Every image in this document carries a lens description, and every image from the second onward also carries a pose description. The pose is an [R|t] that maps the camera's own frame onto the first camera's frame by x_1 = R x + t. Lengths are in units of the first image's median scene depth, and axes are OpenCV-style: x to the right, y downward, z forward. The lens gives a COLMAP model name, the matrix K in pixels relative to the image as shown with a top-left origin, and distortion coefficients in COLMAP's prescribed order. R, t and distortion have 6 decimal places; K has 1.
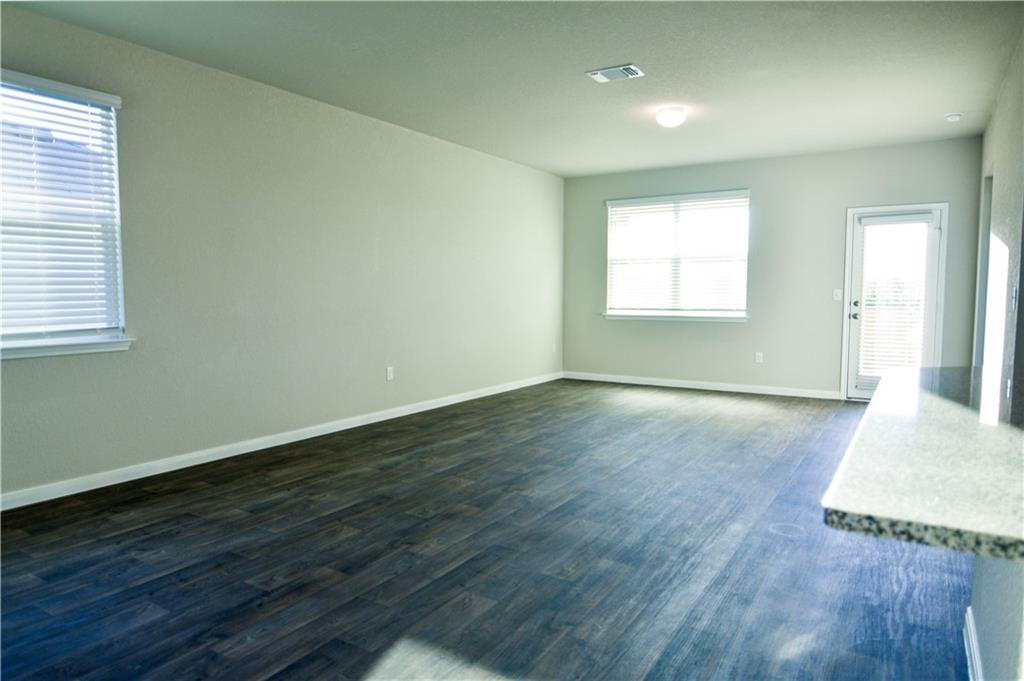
lens RADIAL K [[659.8, 0, 516.4], [0, 659.8, 345.3], [0, 0, 1]] dist [0.009323, -0.000955]
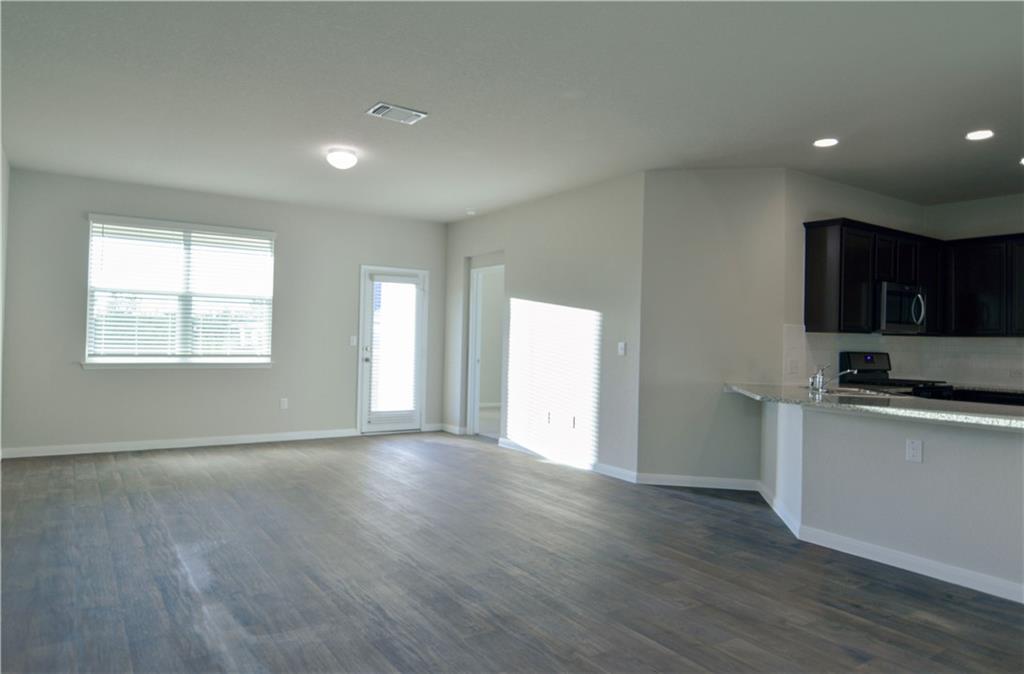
lens RADIAL K [[659.8, 0, 513.9], [0, 659.8, 329.6], [0, 0, 1]] dist [0.009323, -0.000955]
pose [[0.427150, 0.024210, 0.903857, -0.913699], [0.051349, 0.997379, -0.050982, -0.057880], [-0.902722, 0.068189, 0.424787, 0.661670]]
